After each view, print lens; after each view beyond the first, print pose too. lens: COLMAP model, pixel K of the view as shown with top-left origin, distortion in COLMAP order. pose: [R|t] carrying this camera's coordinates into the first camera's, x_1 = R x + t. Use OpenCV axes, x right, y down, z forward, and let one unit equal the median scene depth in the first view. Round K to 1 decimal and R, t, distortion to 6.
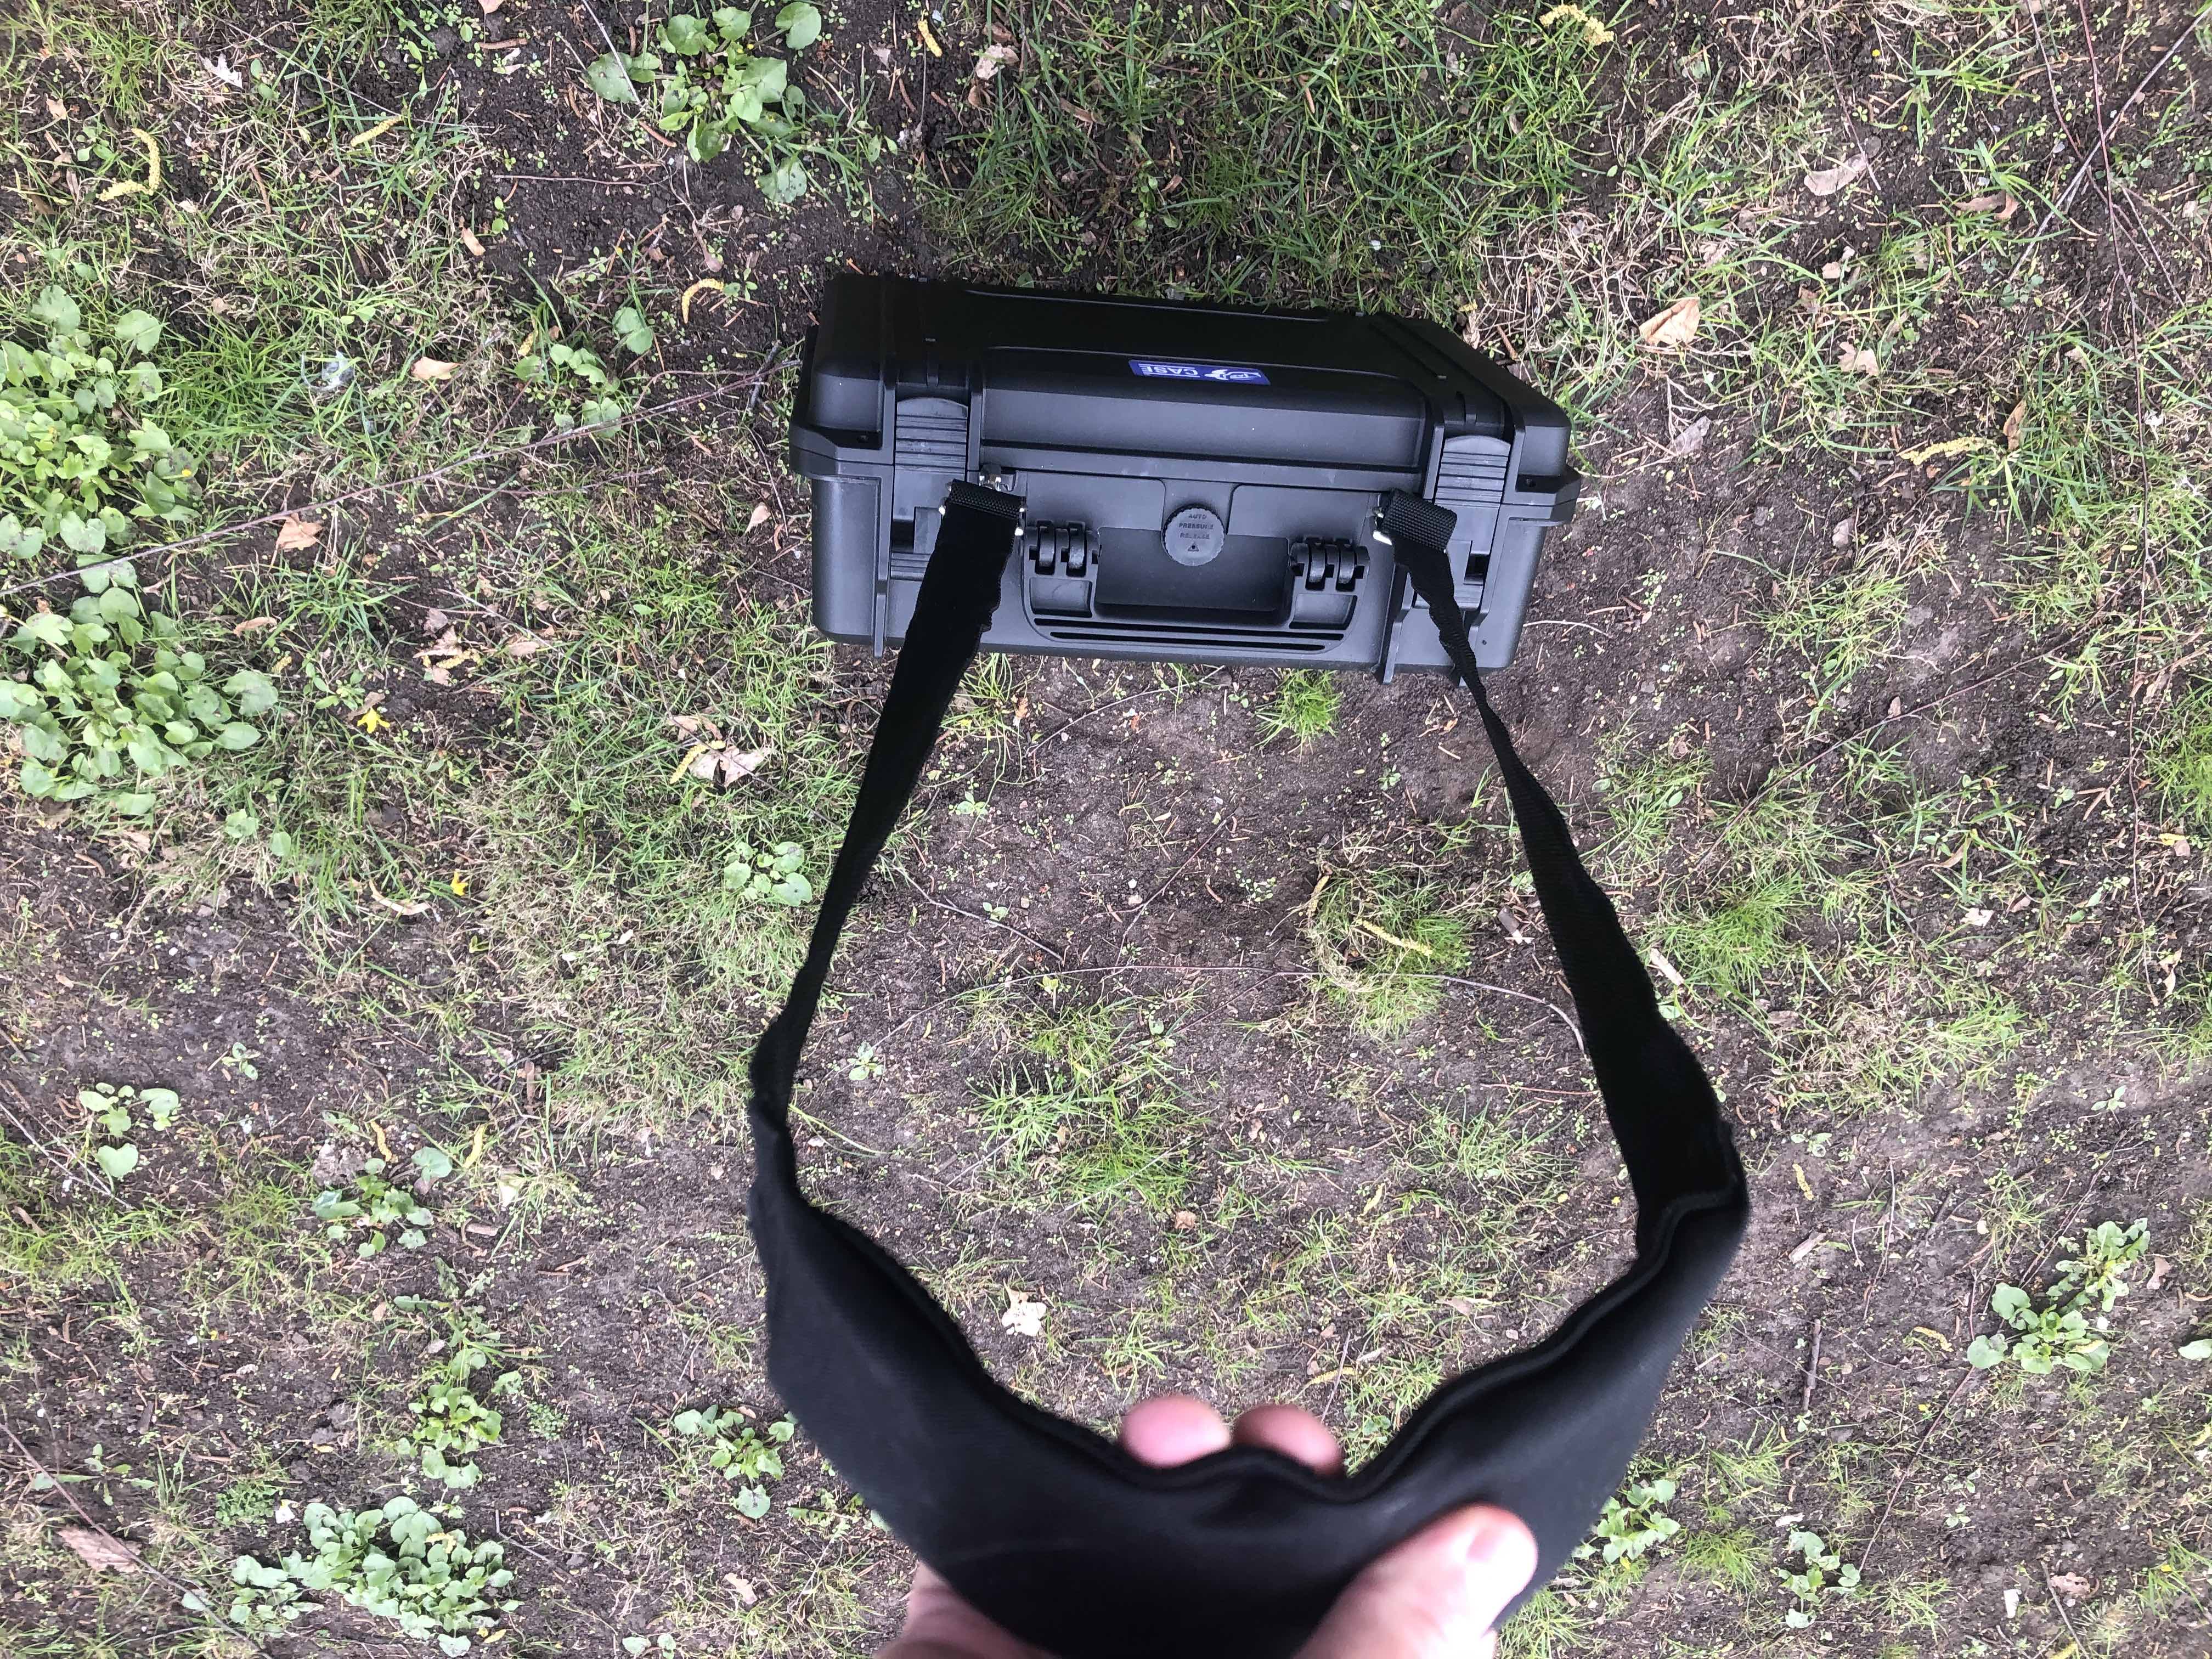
lens RADIAL K [[1809.4, 0, 1106.0], [0, 1809.4, 829.5], [0, 0, 1]] dist [-0.017535, 0.050176]
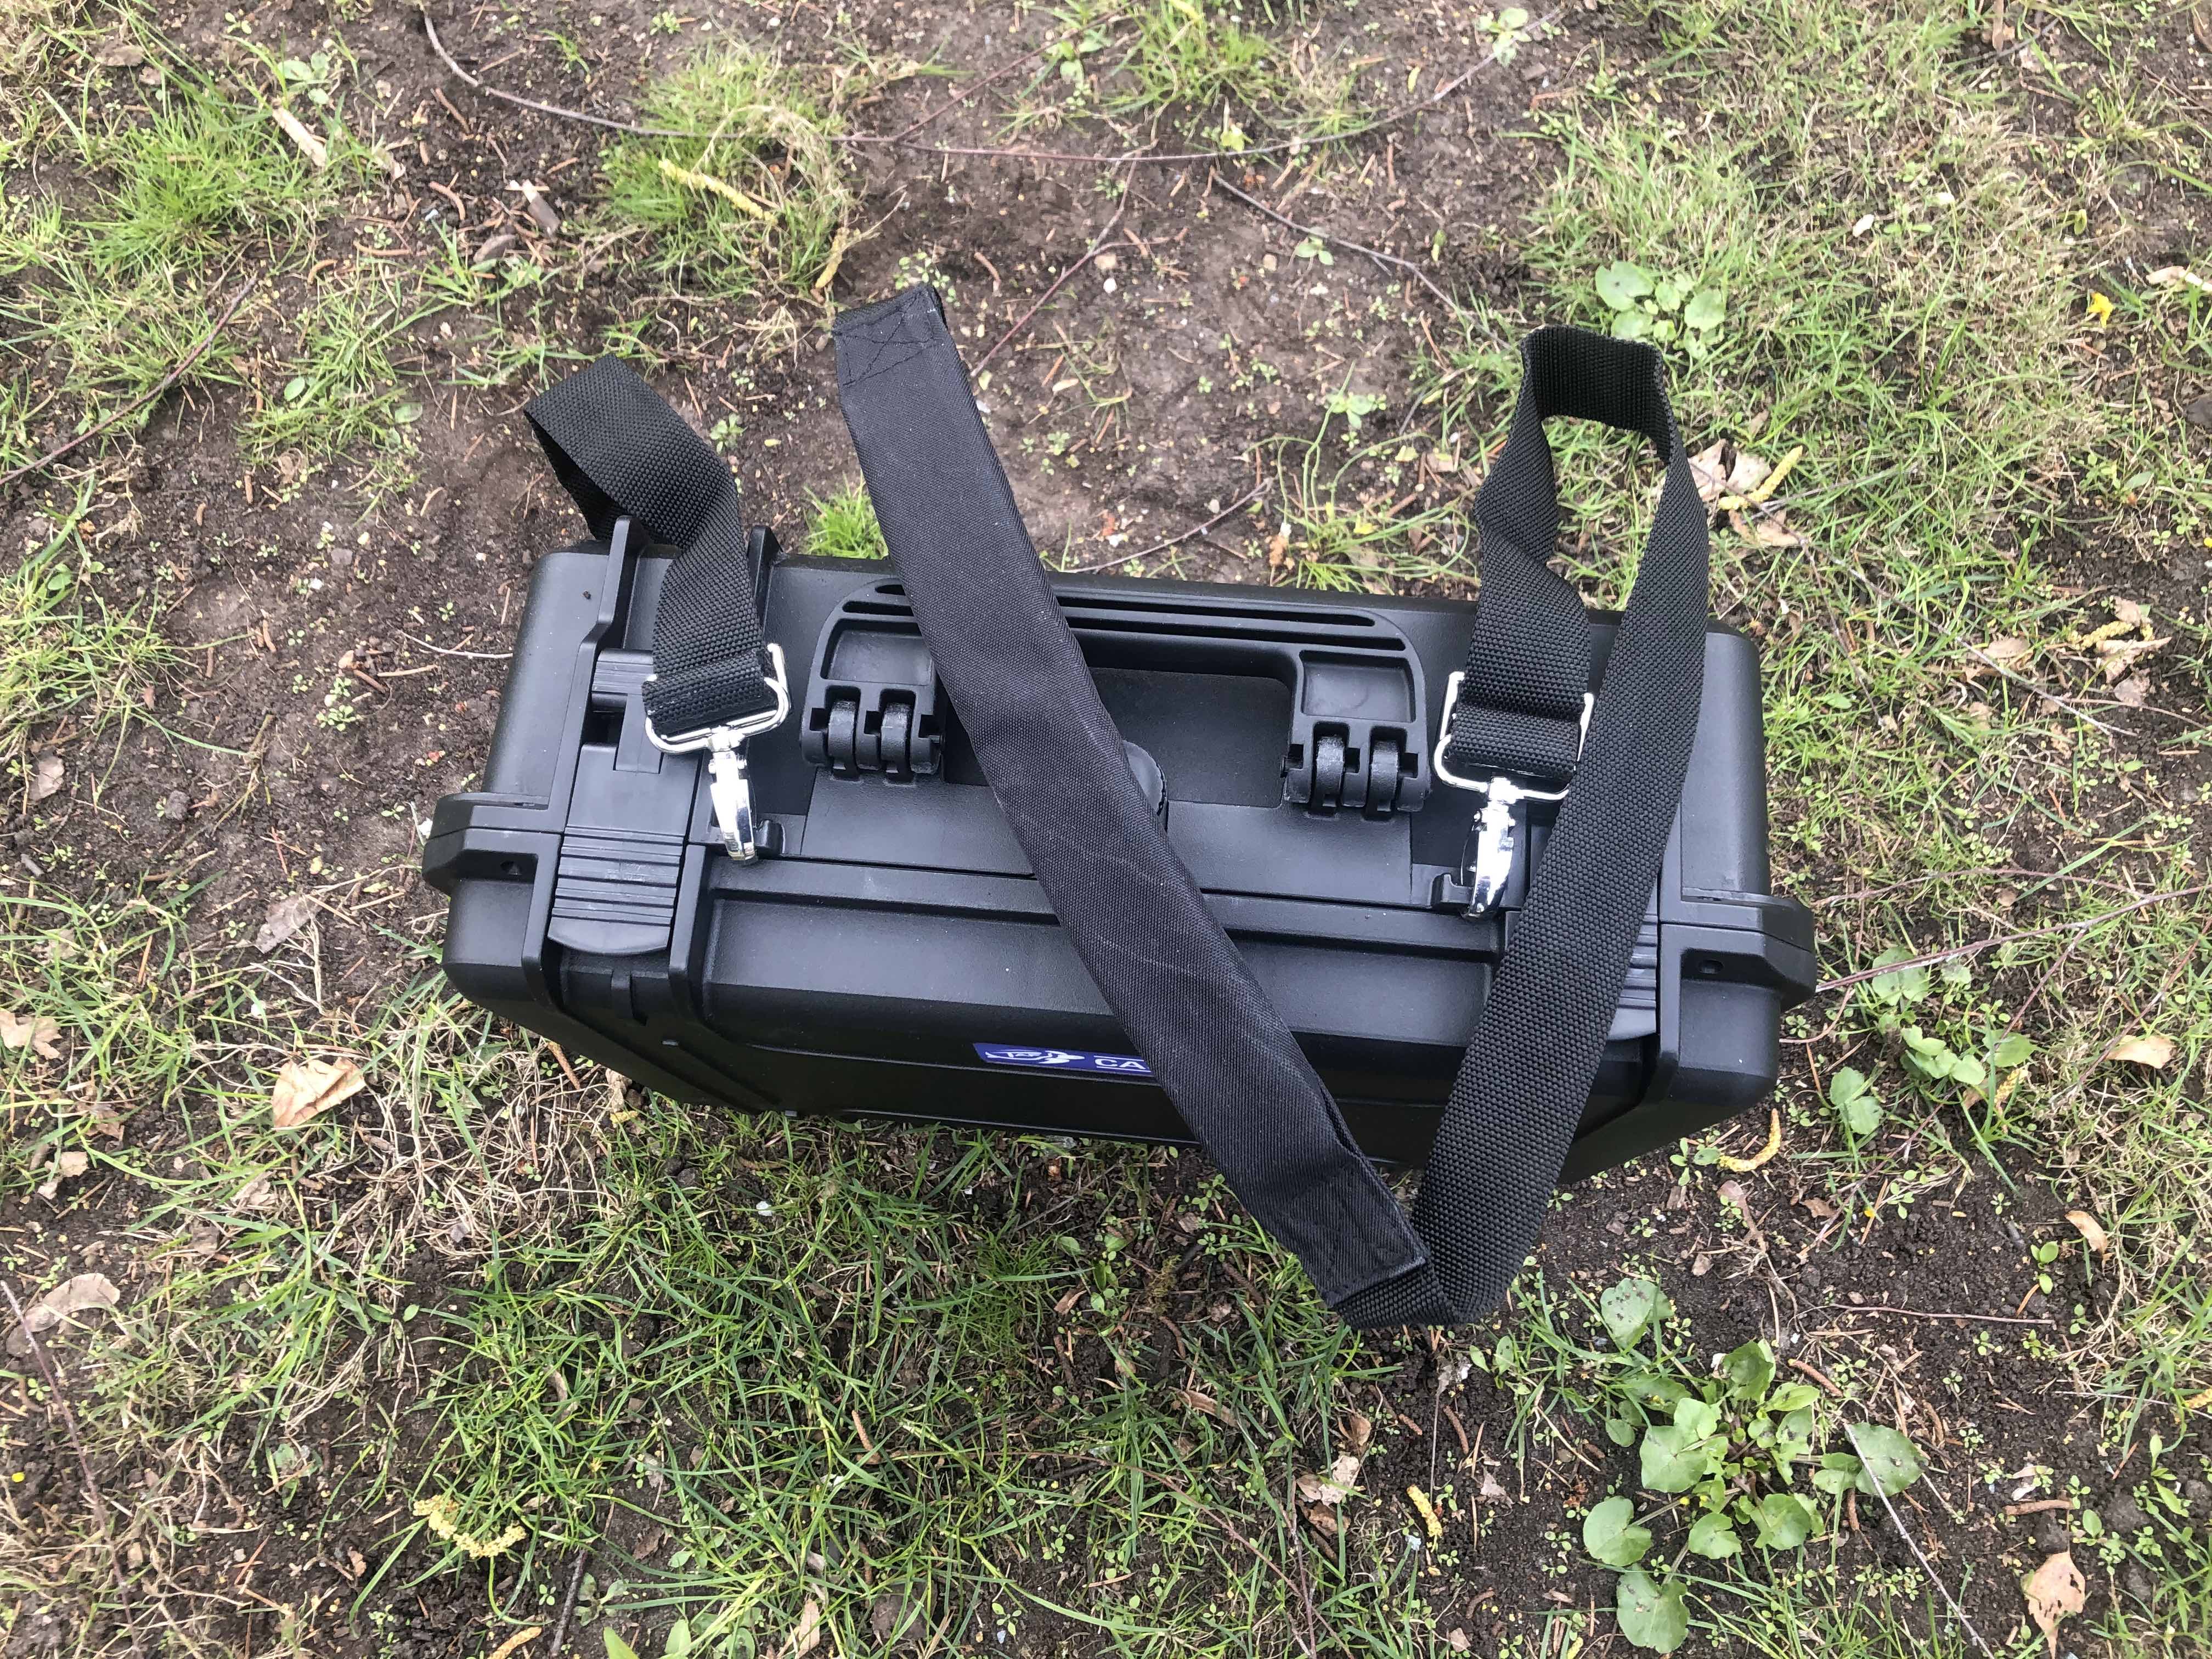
lens RADIAL K [[1809.4, 0, 1106.0], [0, 1809.4, 829.5], [0, 0, 1]] dist [-0.017535, 0.050176]
pose [[-0.997438, -0.017197, -0.069434, 0.070658], [0.029404, -0.983443, -0.178819, -0.057897], [-0.065210, -0.180402, 0.981429, 0.350265]]
